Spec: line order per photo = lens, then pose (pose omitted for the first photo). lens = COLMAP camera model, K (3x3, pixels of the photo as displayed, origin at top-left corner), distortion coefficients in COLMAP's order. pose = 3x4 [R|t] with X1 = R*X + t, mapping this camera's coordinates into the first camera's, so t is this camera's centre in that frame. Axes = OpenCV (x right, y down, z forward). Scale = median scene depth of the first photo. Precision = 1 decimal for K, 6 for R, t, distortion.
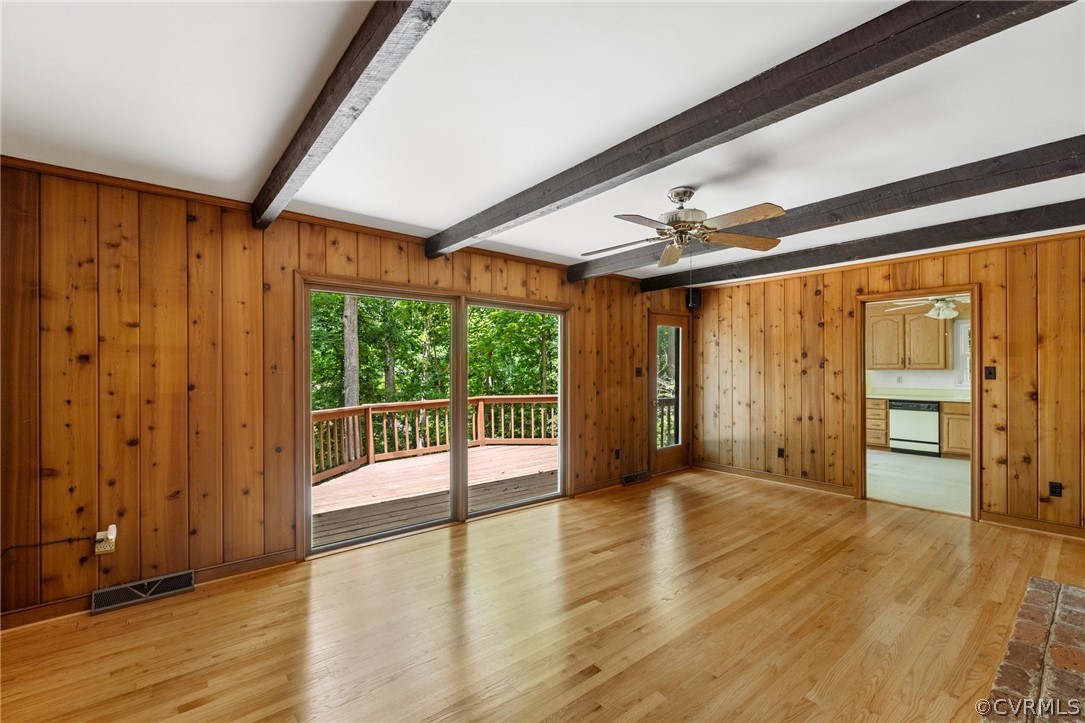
lens RADIAL K [[466.2, 0, 513.3], [0, 466.2, 364.8], [0, 0, 1]] dist [-0.004345, 0.000546]
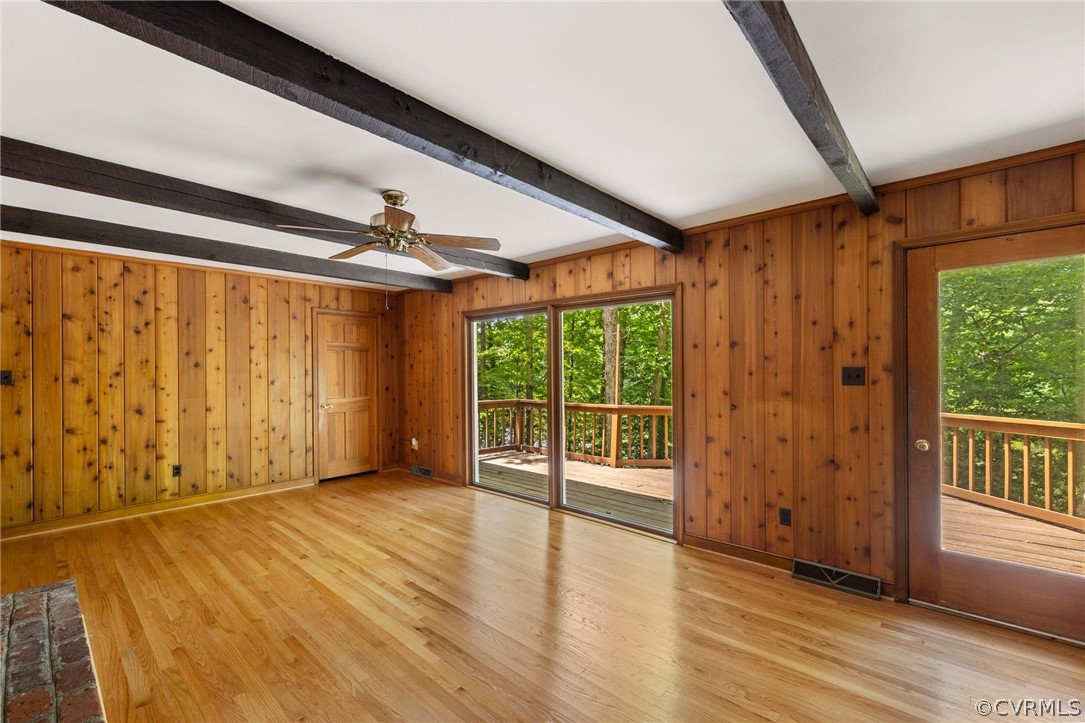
lens RADIAL K [[463.8, 0, 538.4], [0, 463.8, 365.5], [0, 0, 1]] dist [0.000487, -0.000746]
pose [[0.167846, -0.015286, -0.985695, 0.815204], [0.006040, 0.999877, -0.014477, 0.011014], [0.985795, -0.003524, 0.167917, 0.658517]]
